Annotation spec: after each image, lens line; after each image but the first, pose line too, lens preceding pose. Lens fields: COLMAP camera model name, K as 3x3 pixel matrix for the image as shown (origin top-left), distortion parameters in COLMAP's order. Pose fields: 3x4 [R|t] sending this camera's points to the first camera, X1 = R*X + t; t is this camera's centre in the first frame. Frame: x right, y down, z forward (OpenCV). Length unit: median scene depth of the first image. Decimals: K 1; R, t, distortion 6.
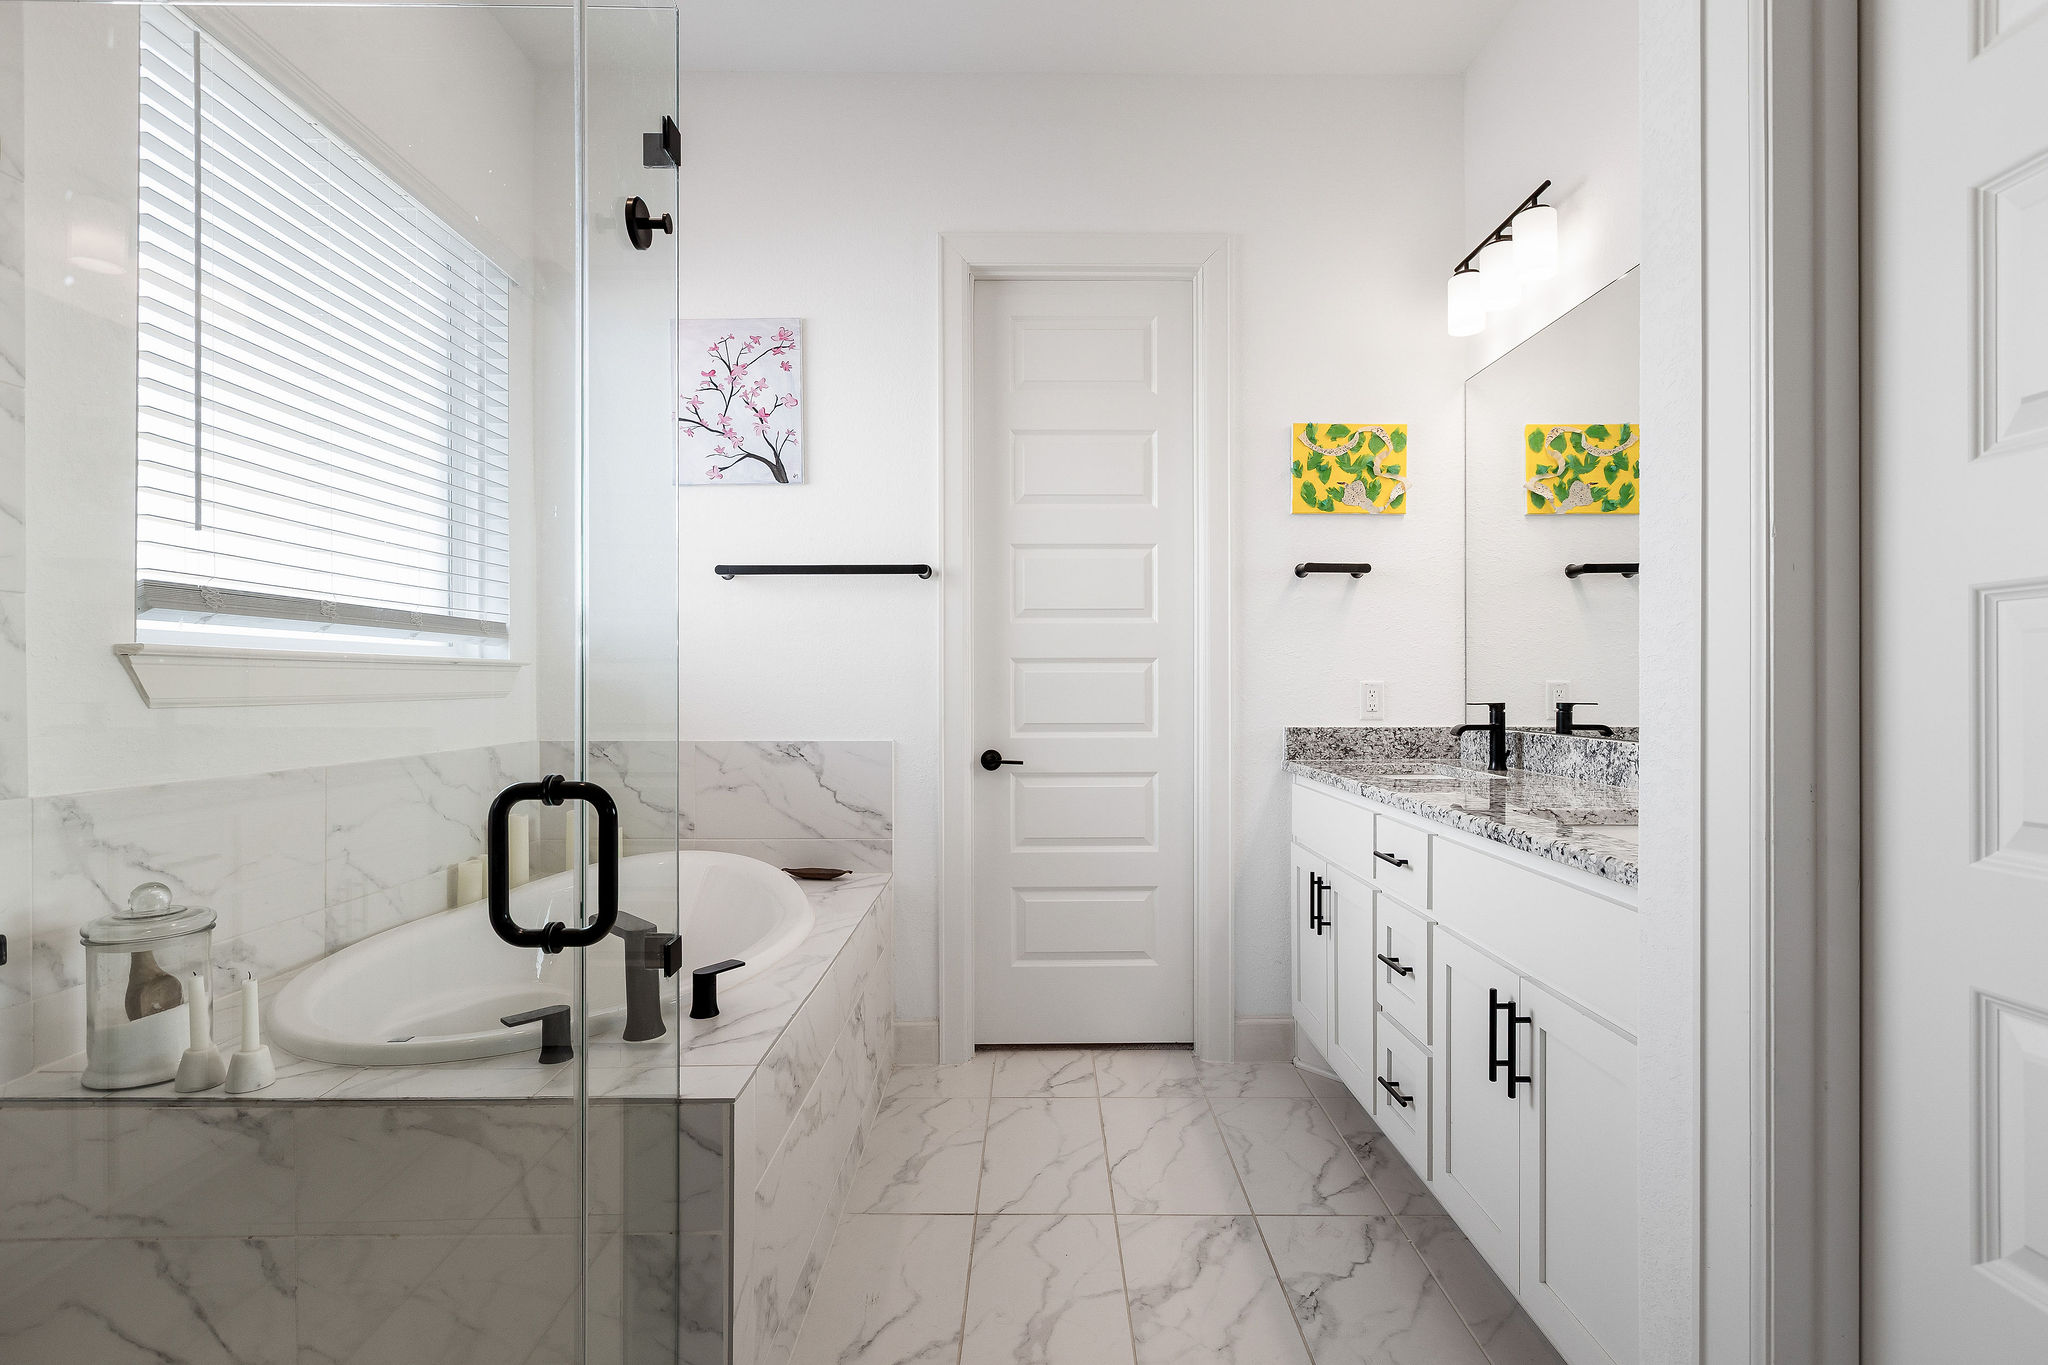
lens RADIAL K [[961.0, 0, 1021.6], [0, 961.0, 684.1], [0, 0, 1]] dist [-0.003510, -0.000287]
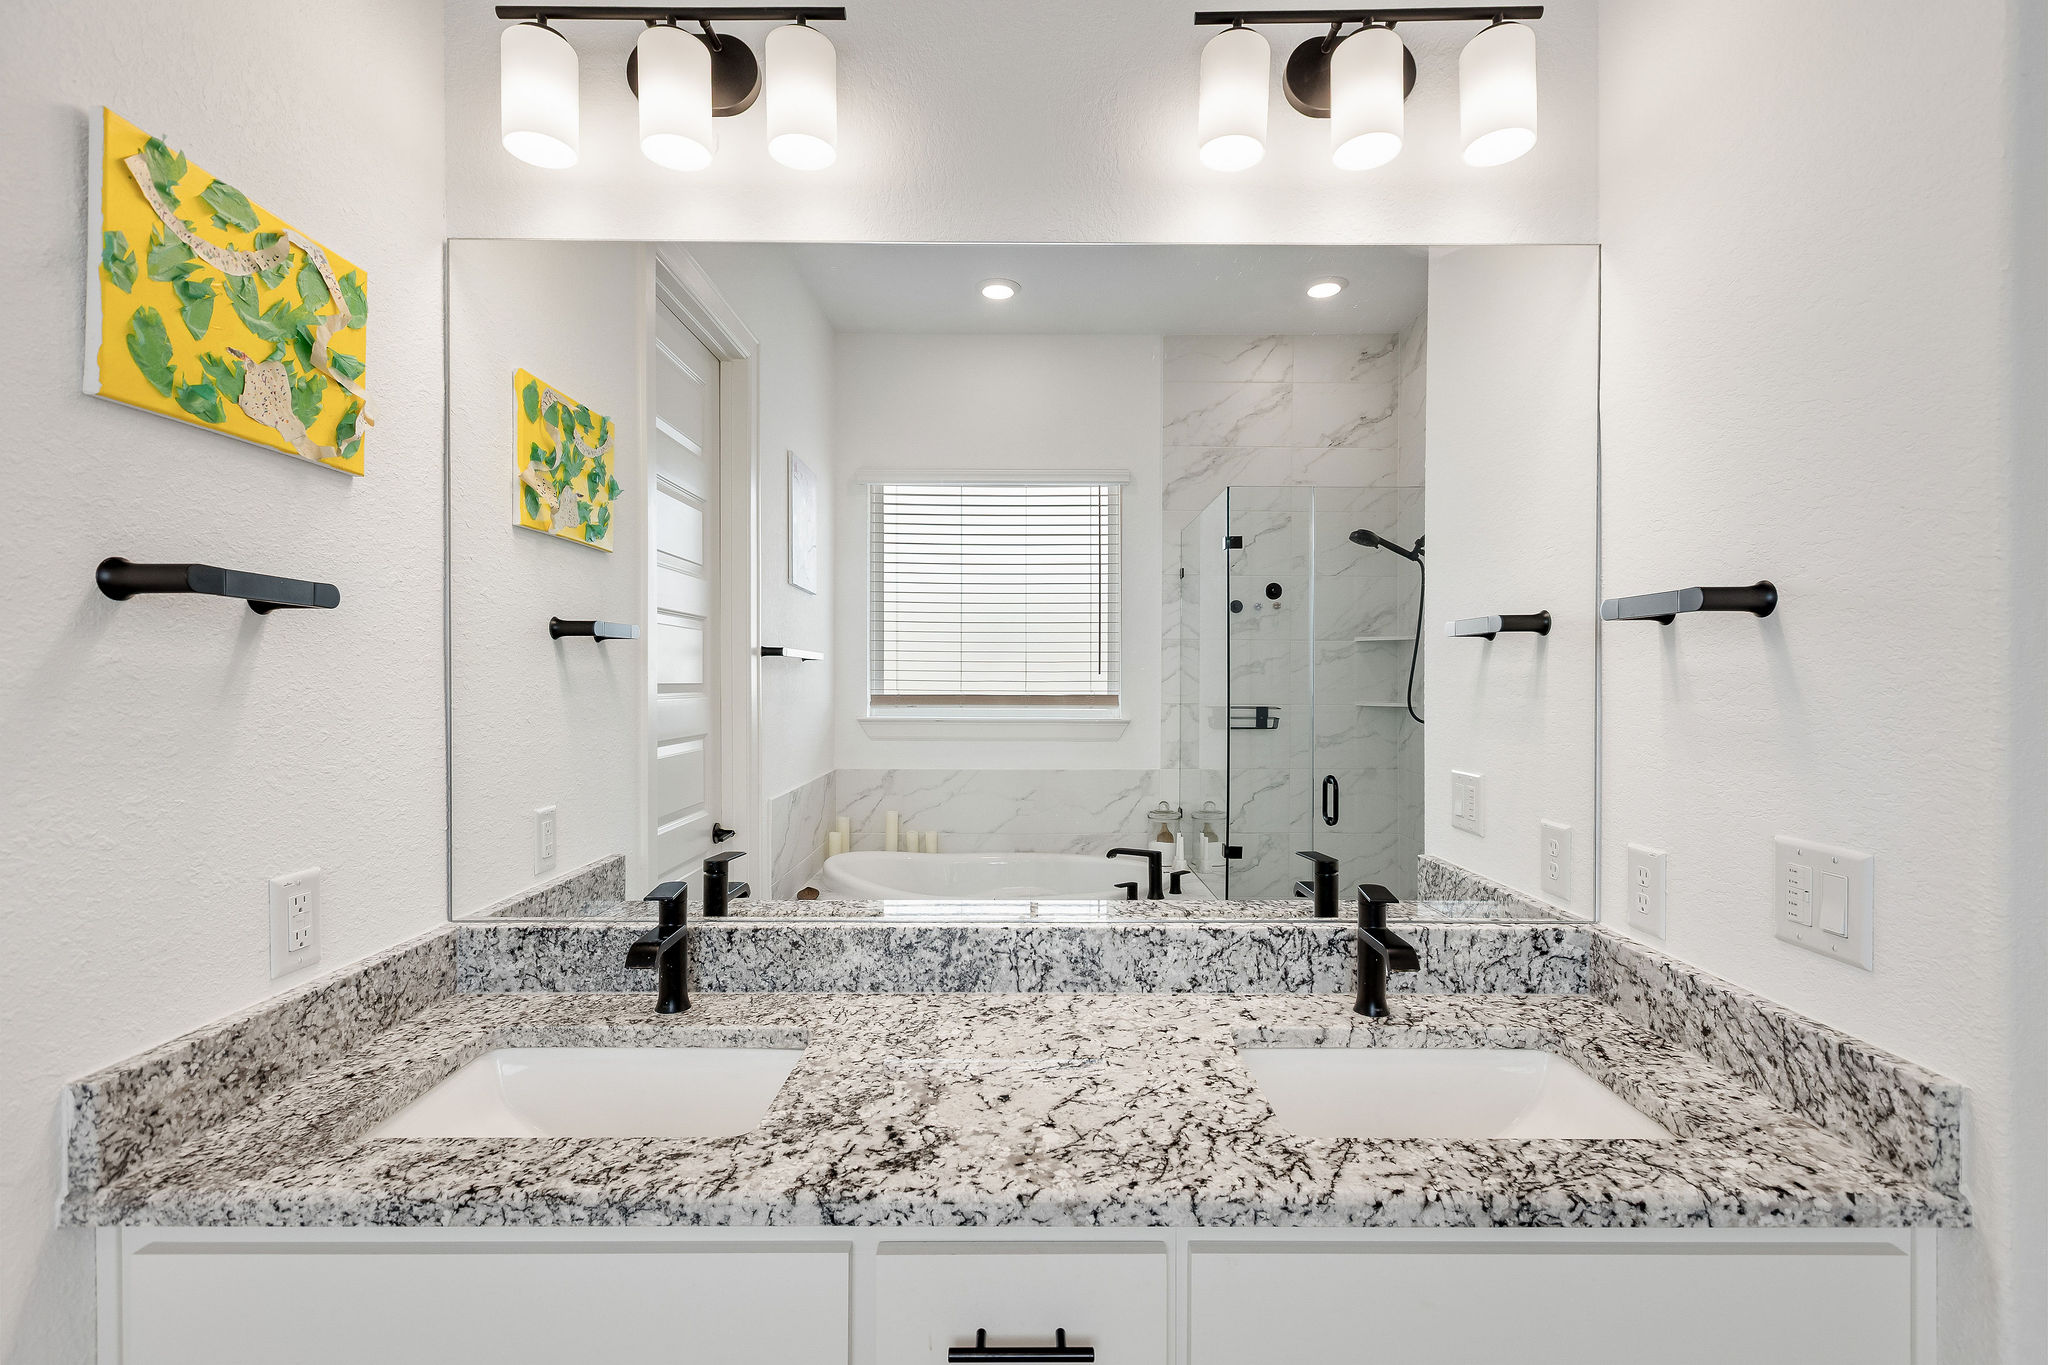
lens RADIAL K [[907.7, 0, 1030.3], [0, 907.7, 687.4], [0, 0, 1]] dist [0.000945, 0.000116]
pose [[-0.004294, -0.007088, 0.999966, -0.015827], [0.001920, 0.999973, 0.007096, -0.083510], [-0.999989, 0.001950, -0.004280, 0.699689]]
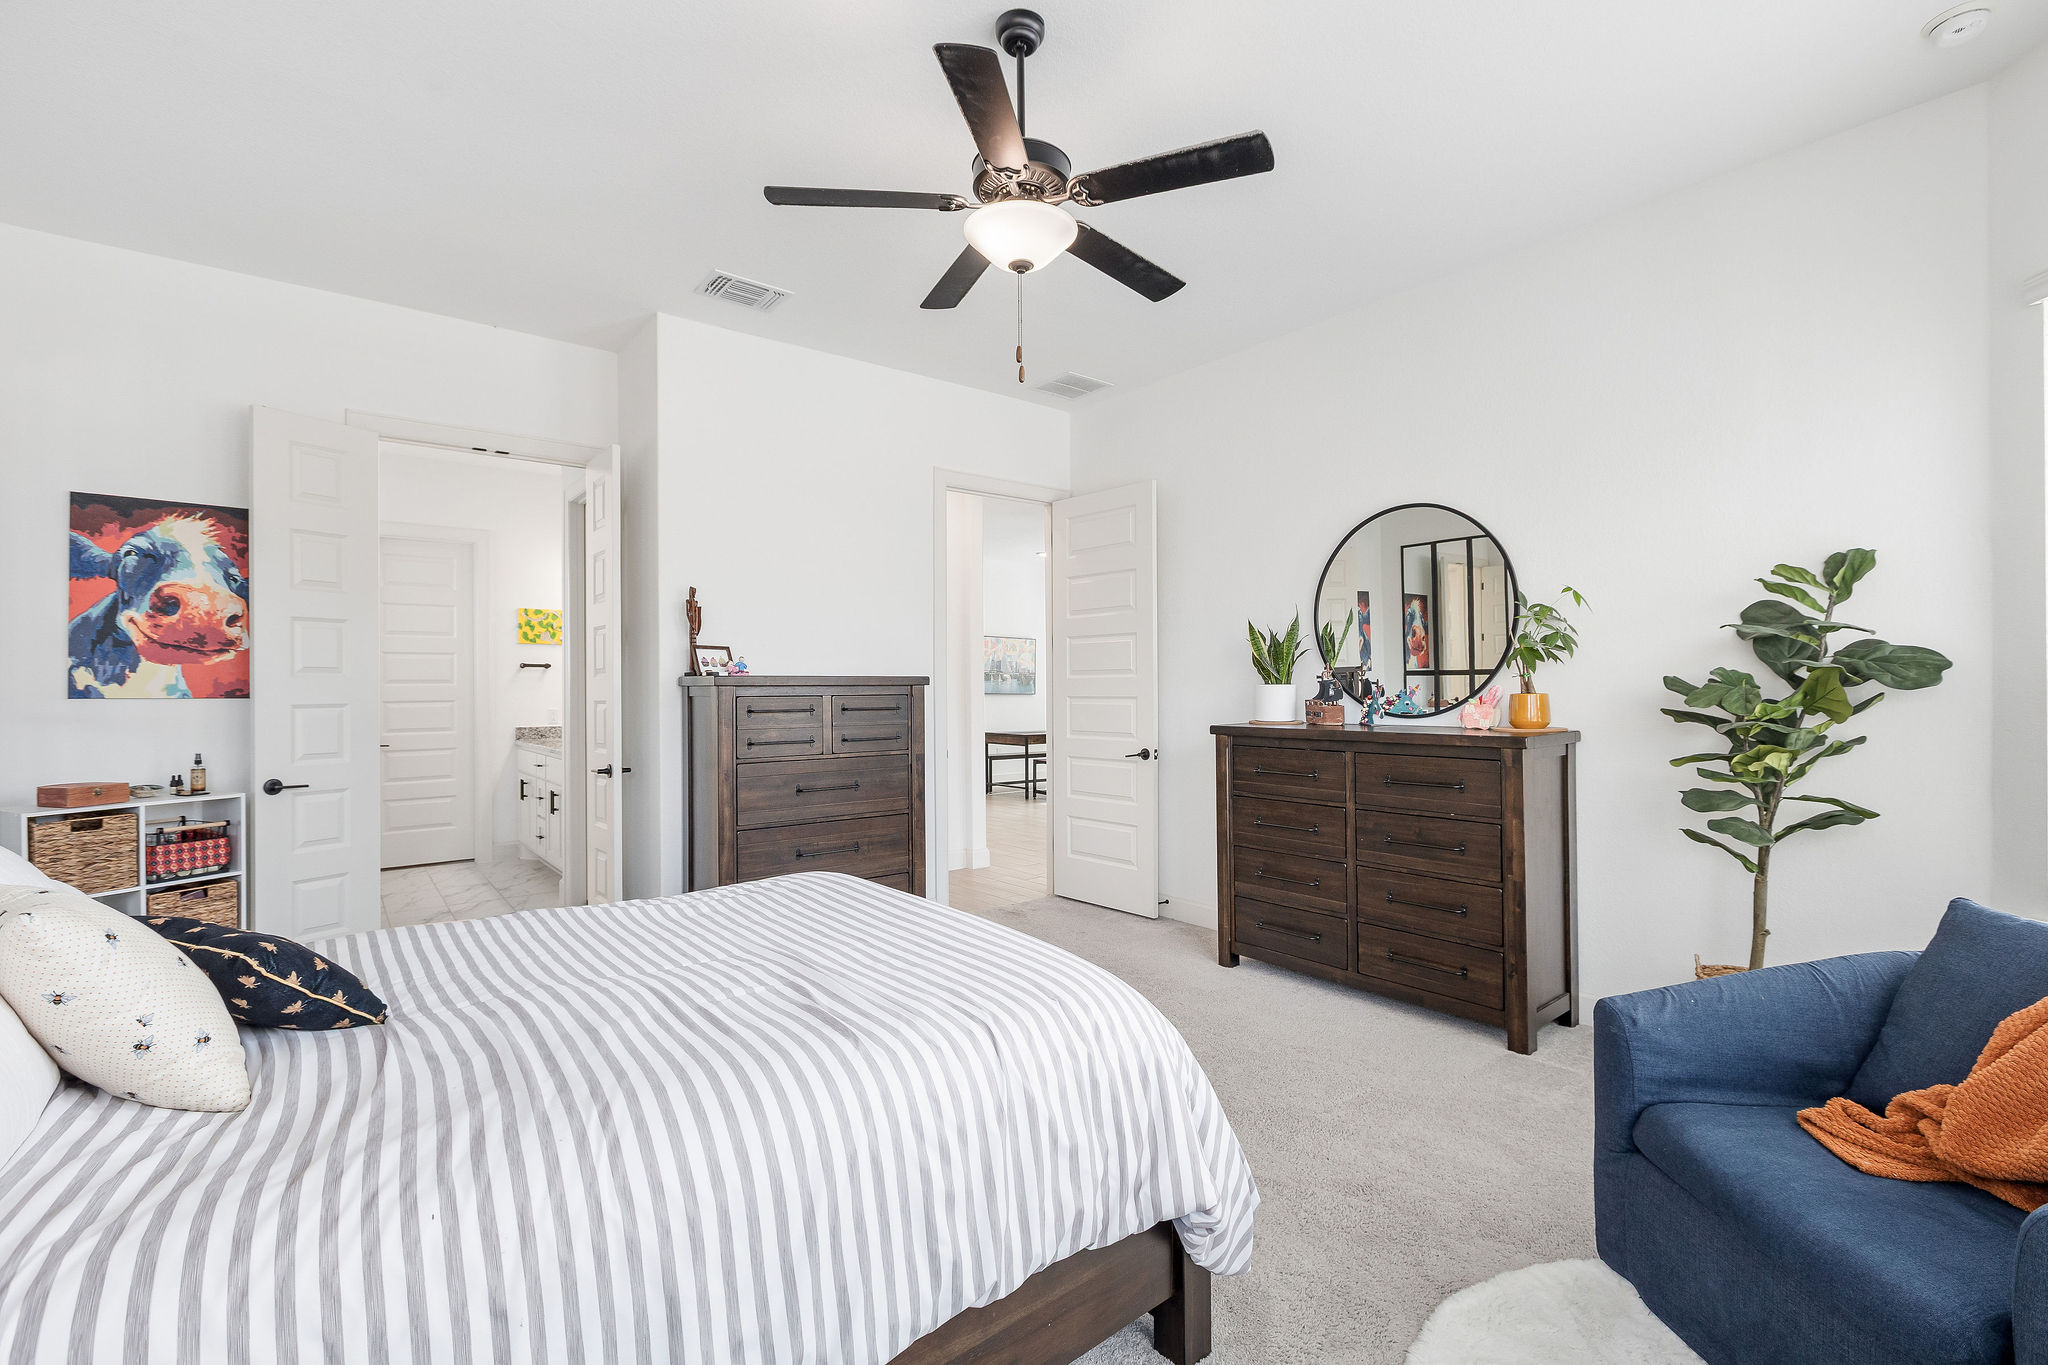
lens RADIAL K [[907.7, 0, 1016.9], [0, 907.7, 684.2], [0, 0, 1]] dist [0.000945, 0.000116]
pose [[0.787607, -0.001332, 0.616177, -0.160837], [0.008896, 0.999918, -0.009210, -0.035346], [-0.616114, 0.012735, 0.787554, -1.712407]]
